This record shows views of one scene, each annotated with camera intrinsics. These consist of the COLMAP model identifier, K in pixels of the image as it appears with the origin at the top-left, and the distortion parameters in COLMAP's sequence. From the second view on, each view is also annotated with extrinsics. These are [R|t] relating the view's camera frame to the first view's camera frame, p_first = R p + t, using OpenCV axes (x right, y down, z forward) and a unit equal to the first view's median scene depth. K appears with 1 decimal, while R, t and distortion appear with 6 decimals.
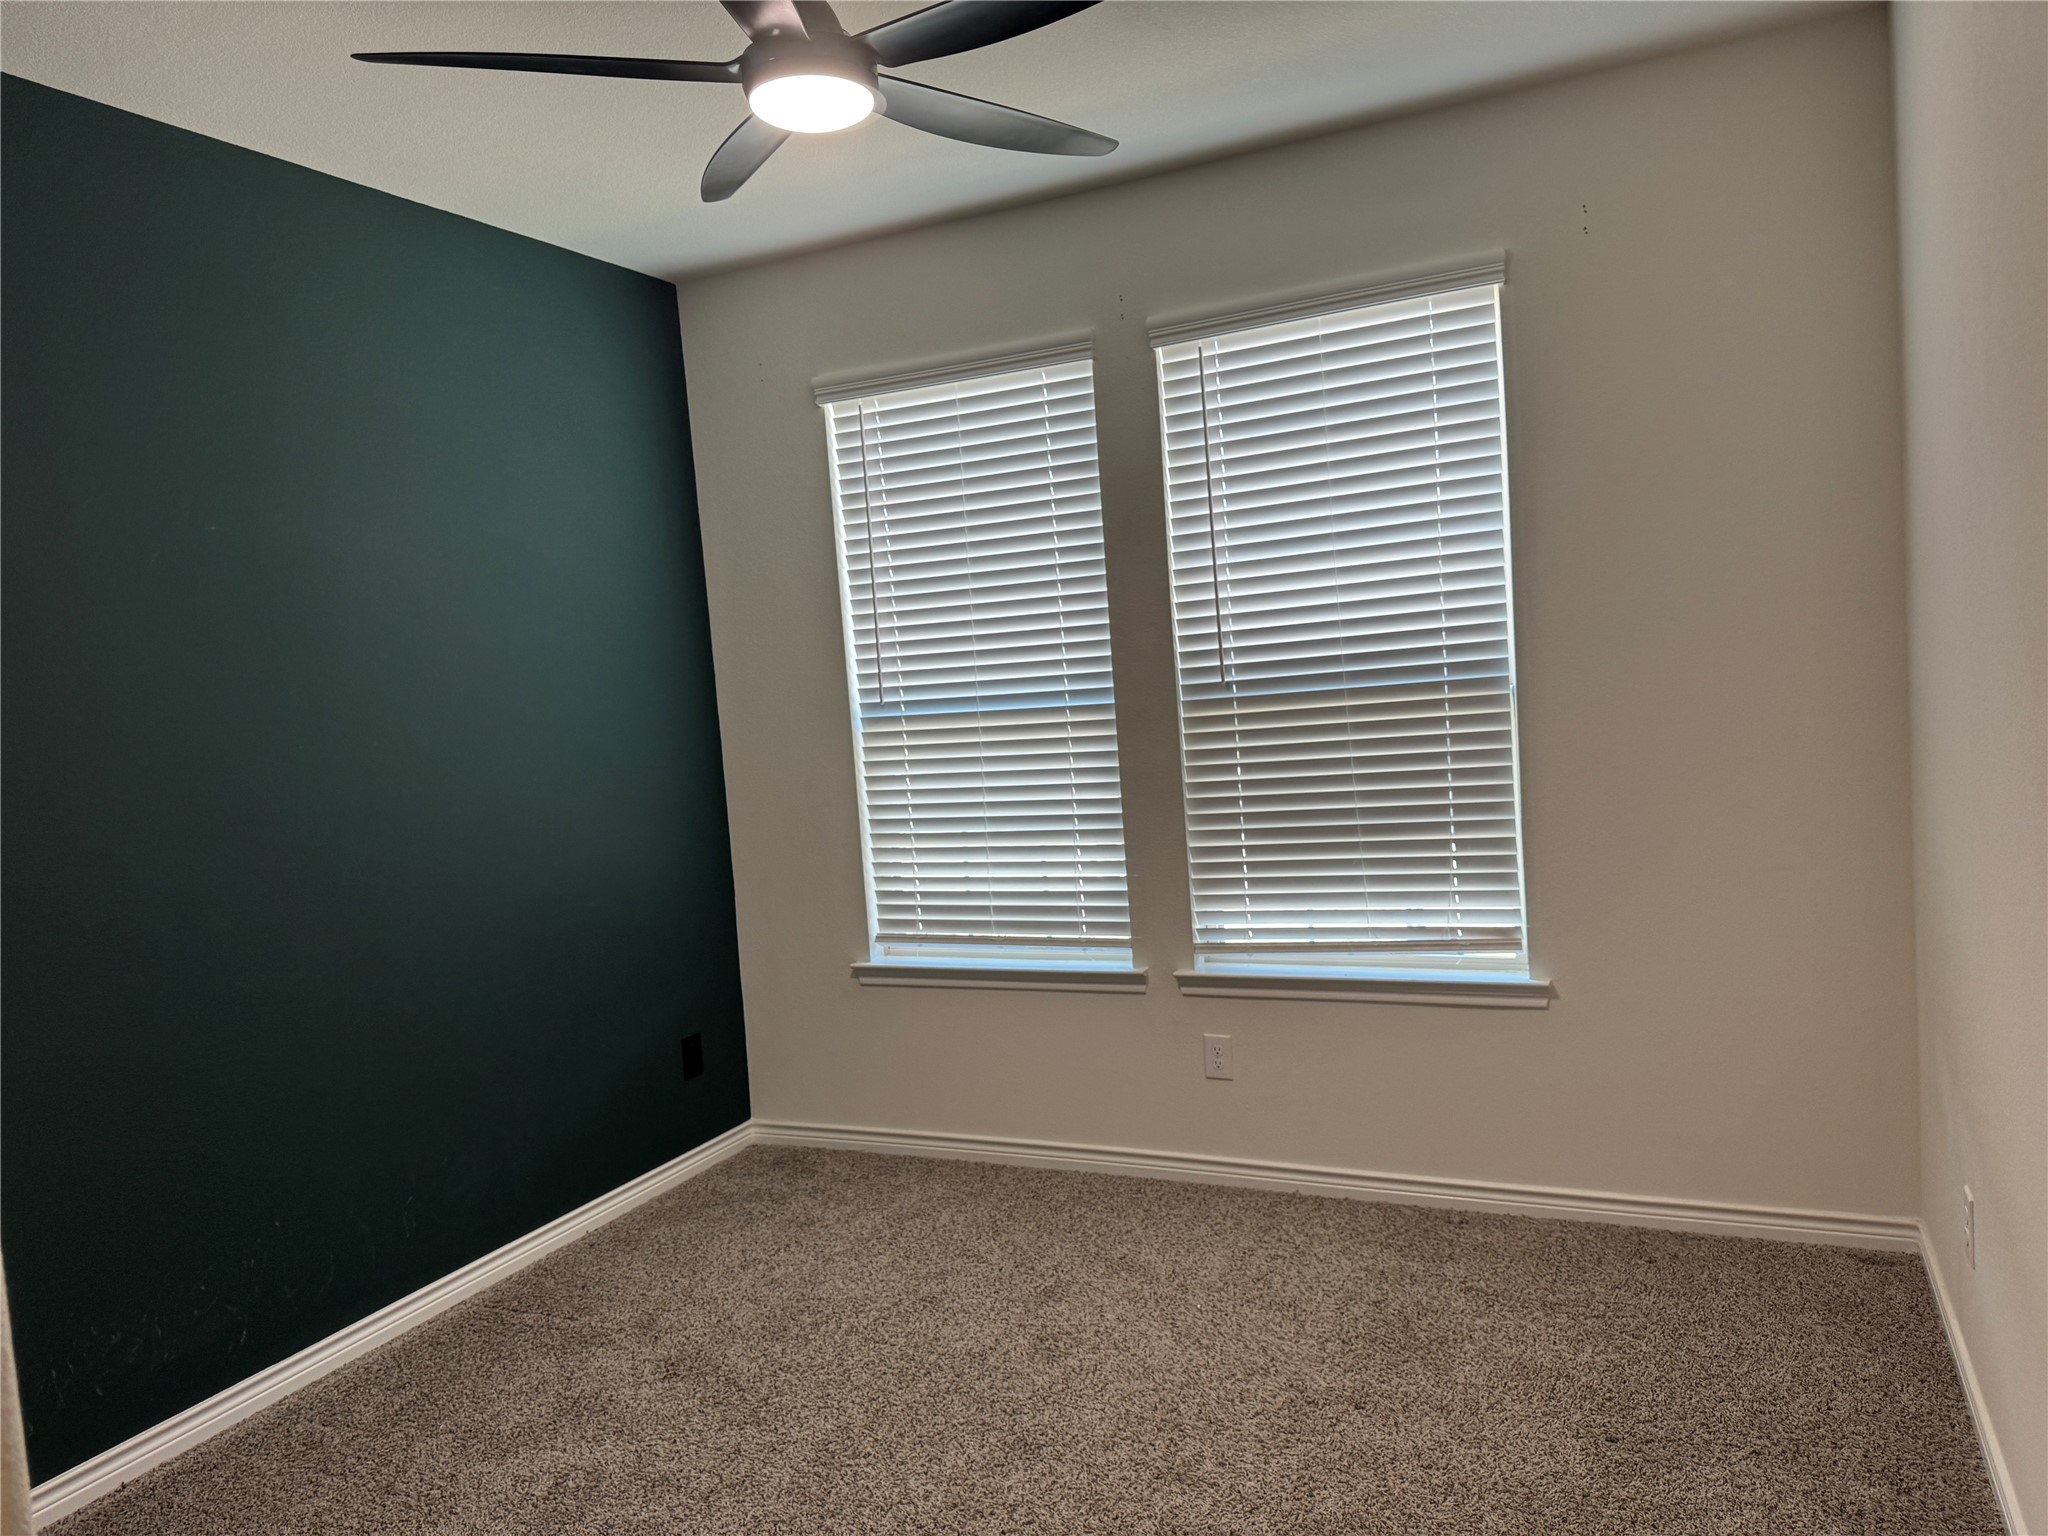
lens RADIAL K [[1381.9, 0, 1030.1], [0, 1381.9, 782.5], [0, 0, 1]] dist [0.166409, -0.297524]
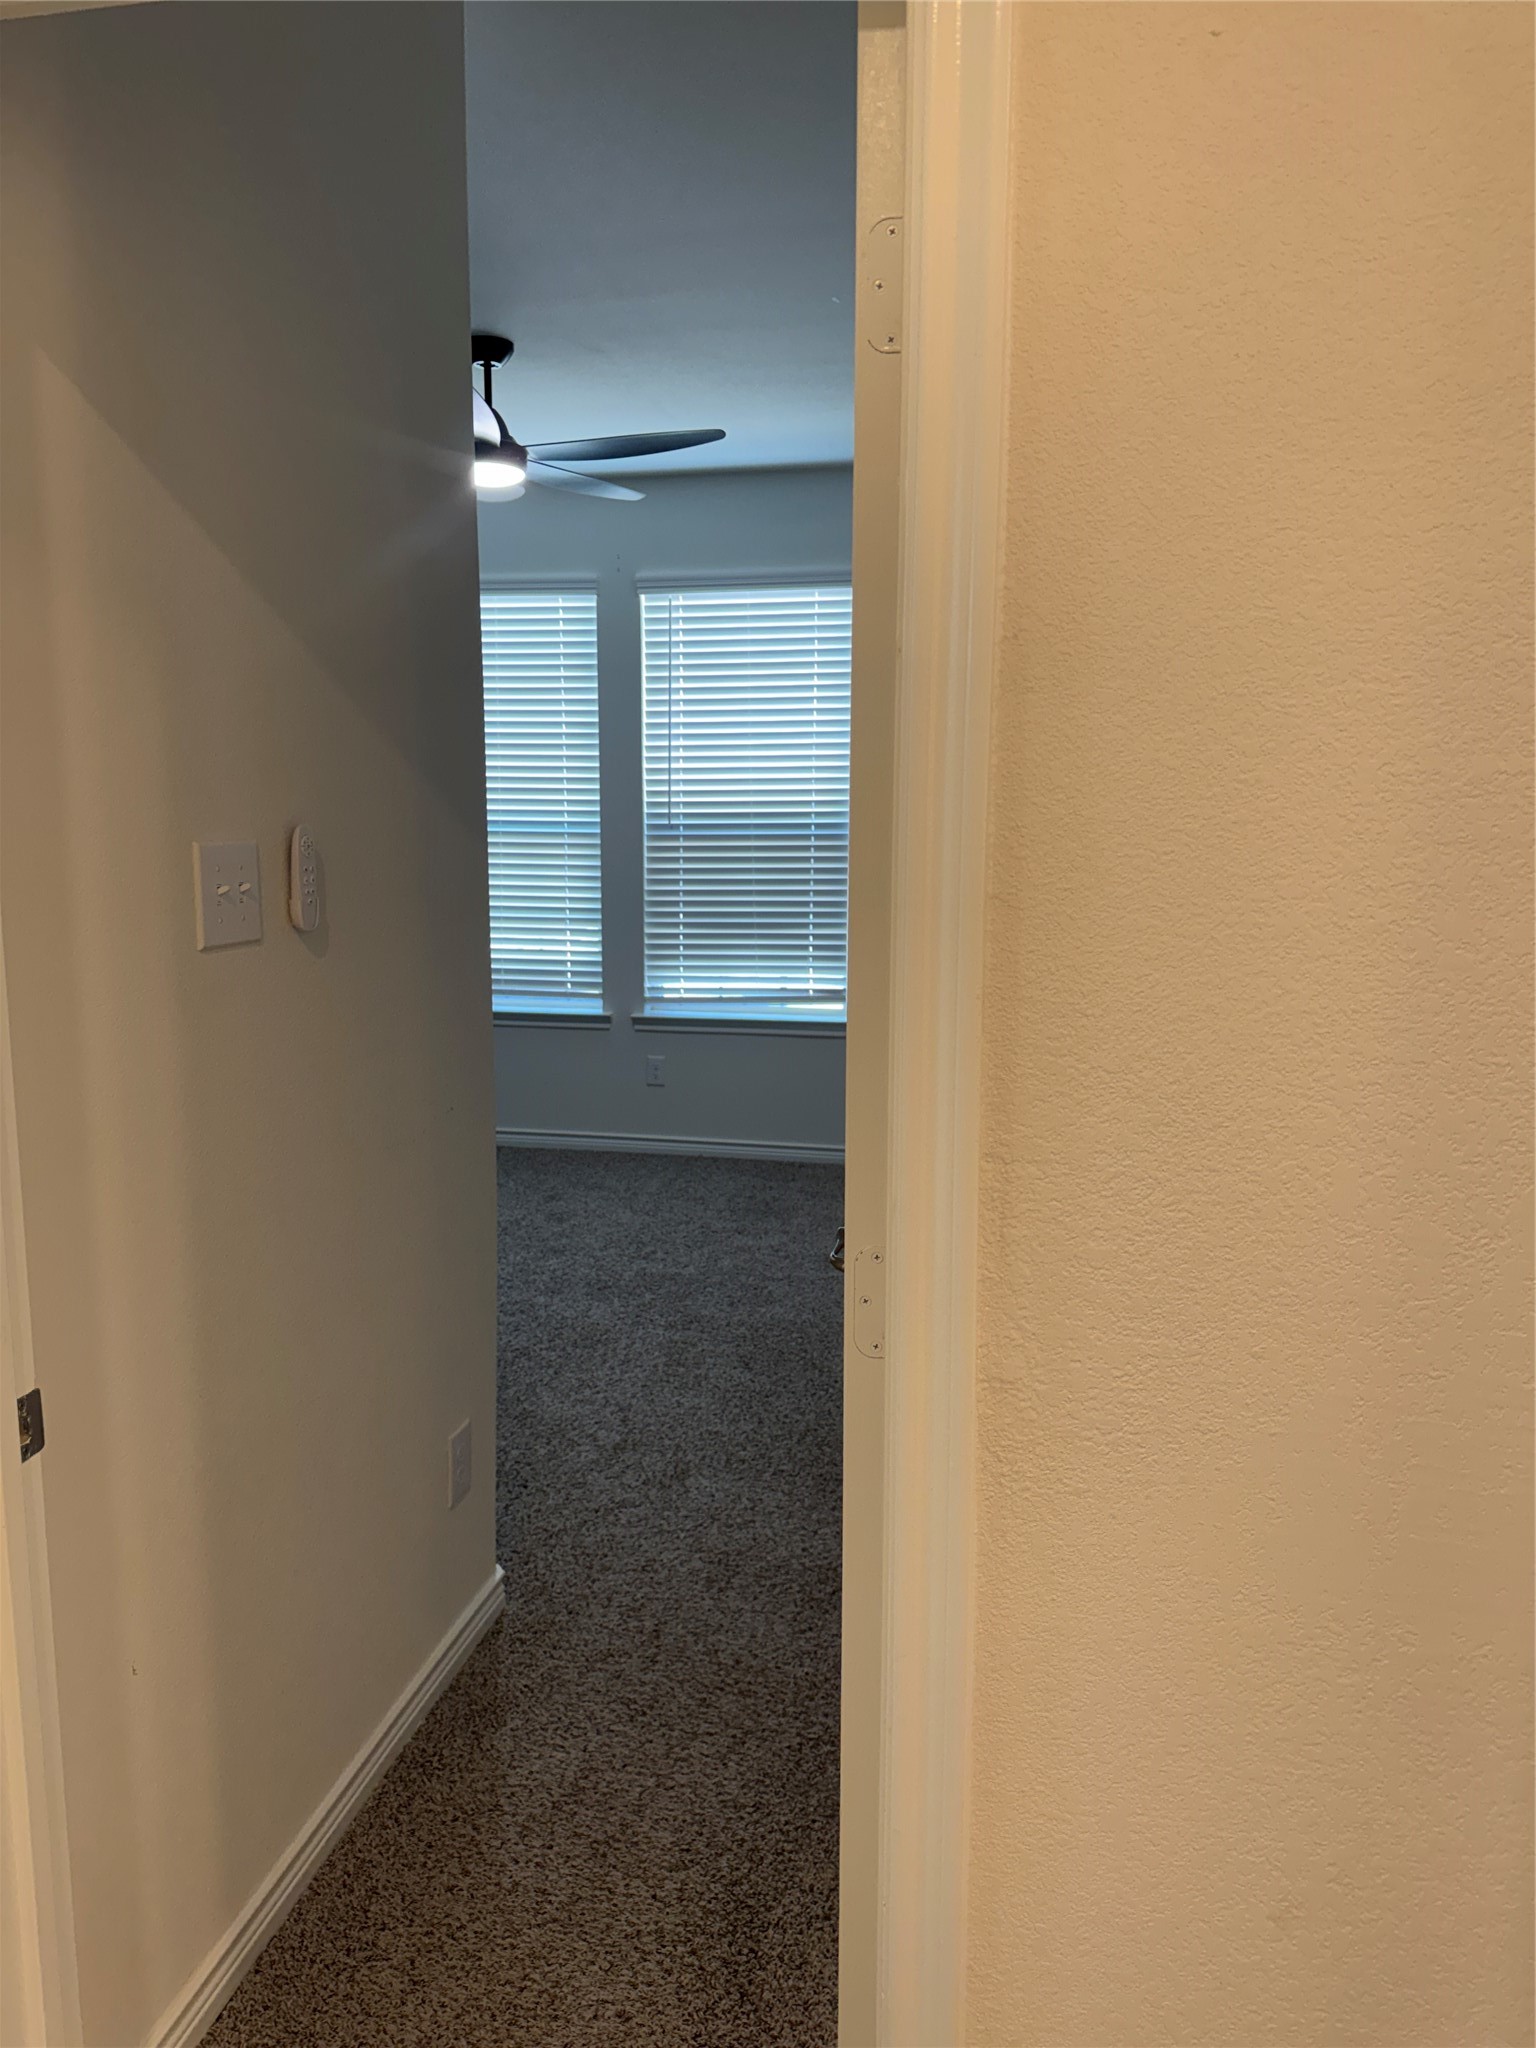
lens RADIAL K [[1414.0, 0, 755.7], [0, 1414.0, 1034.7], [0, 0, 1]] dist [0.060504, -0.065252]
pose [[0.965580, 0.043454, 0.256452, -0.163397], [-0.059776, 0.996629, 0.056197, 0.065788], [-0.253145, -0.069592, 0.964922, -0.535805]]
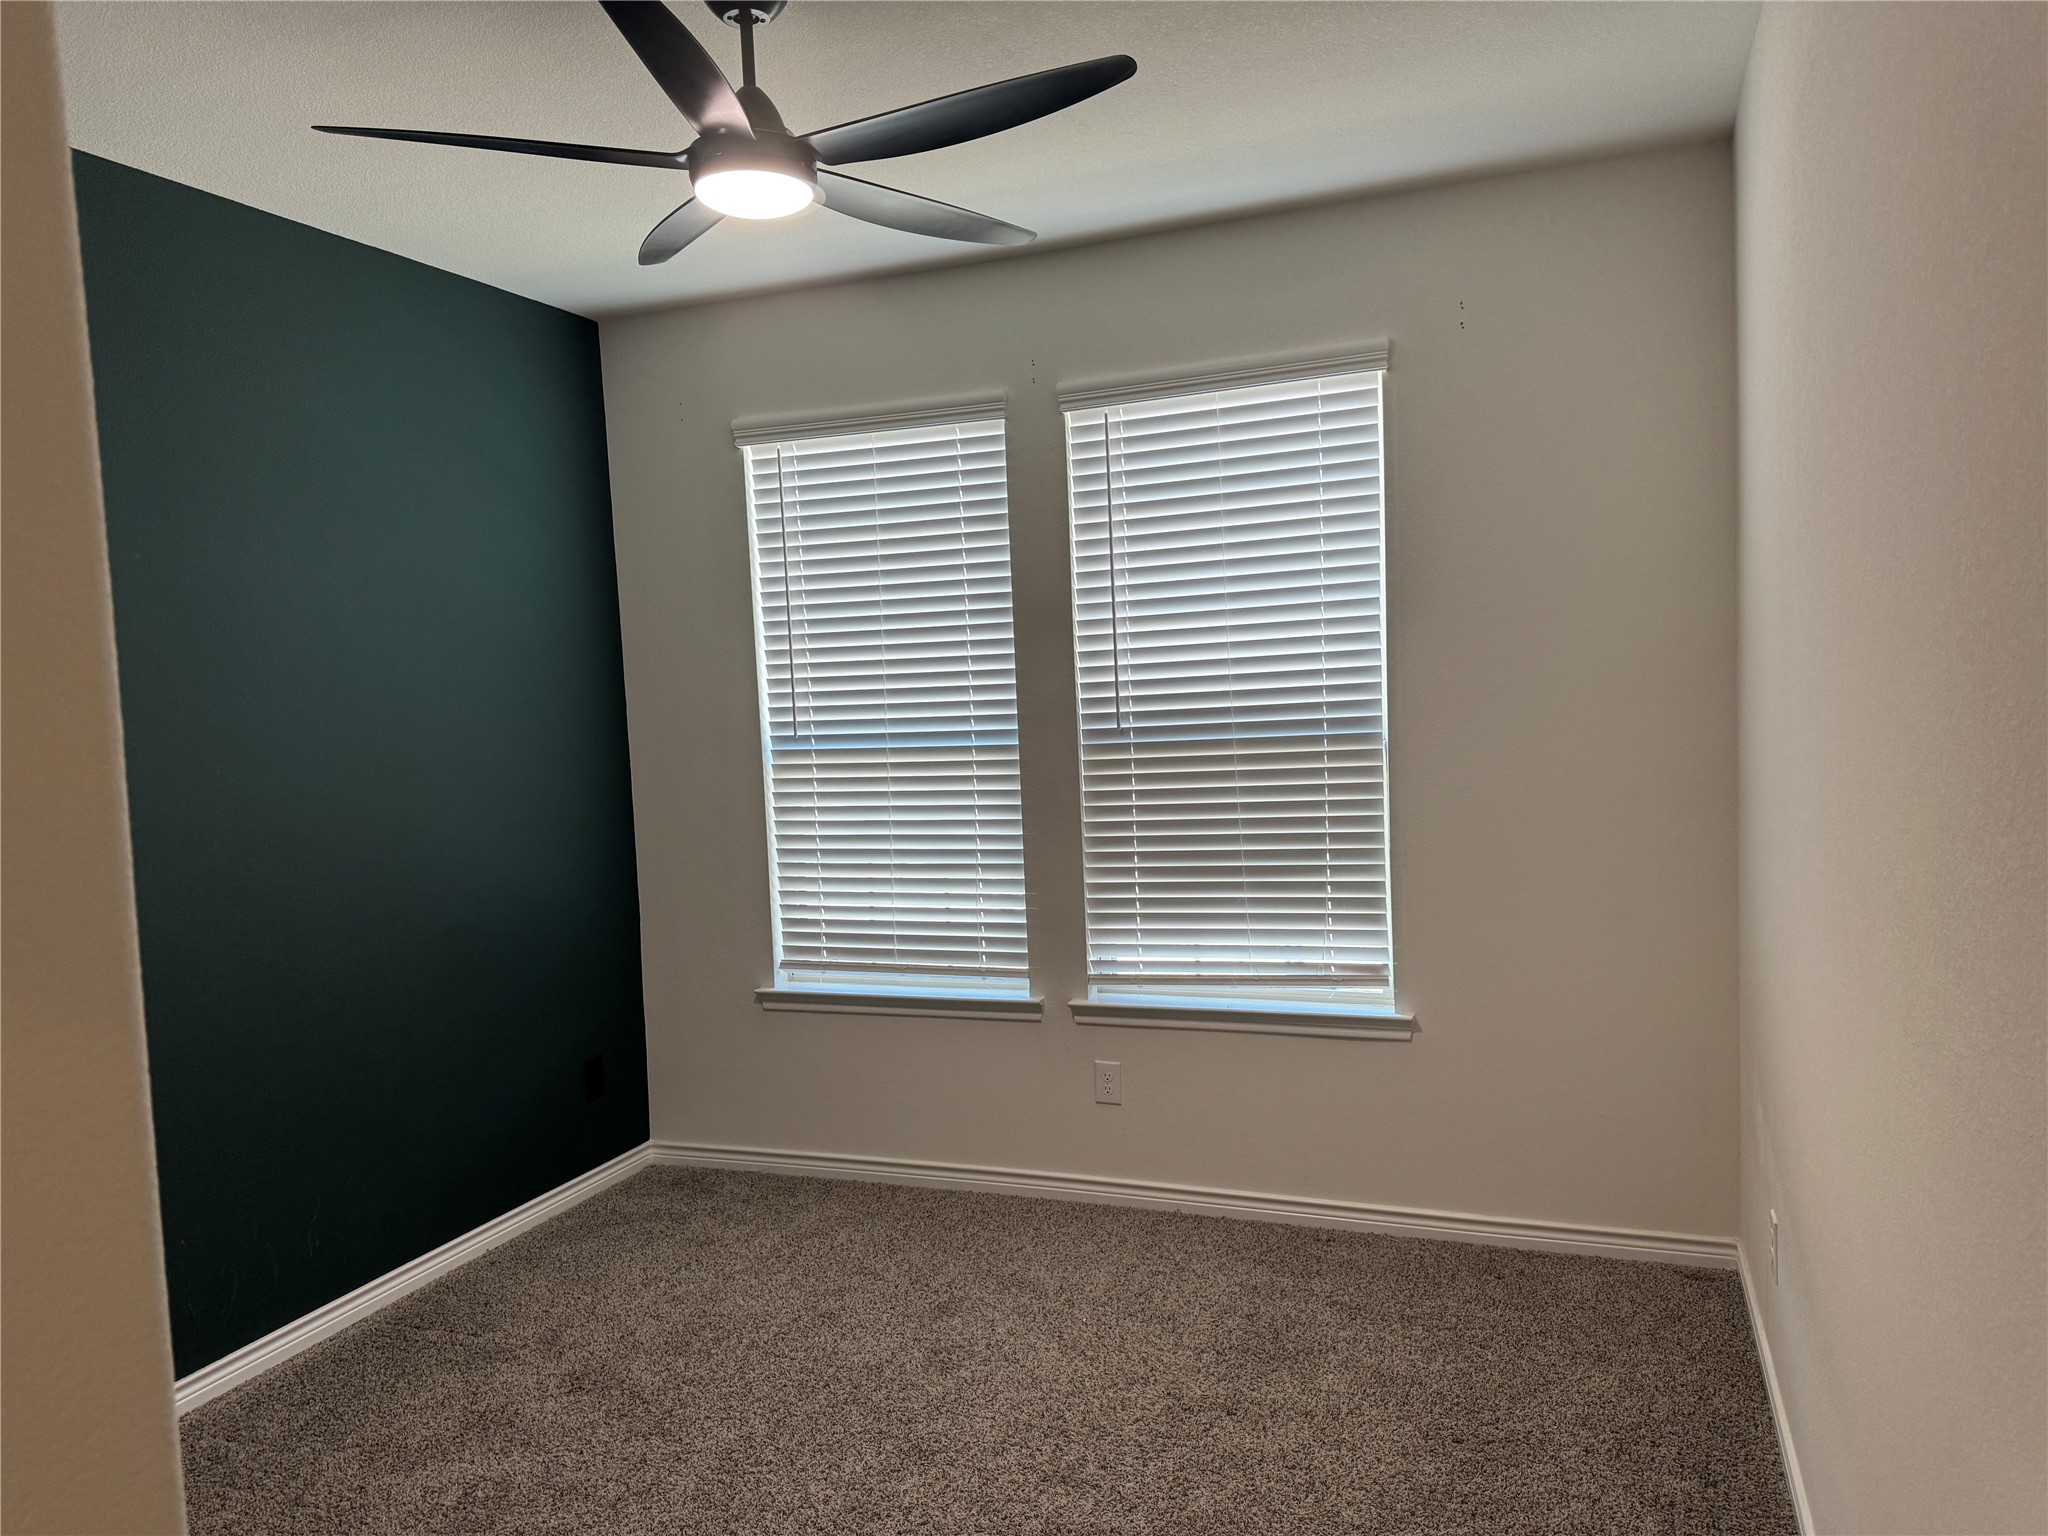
lens RADIAL K [[1385.1, 0, 1022.9], [0, 1385.1, 784.2], [0, 0, 1]] dist [0.143420, -0.220991]
pose [[0.997121, 0.024623, 0.071722, -0.010803], [-0.023861, 0.999650, -0.011453, -0.015911], [-0.071979, 0.009709, 0.997359, -0.051227]]
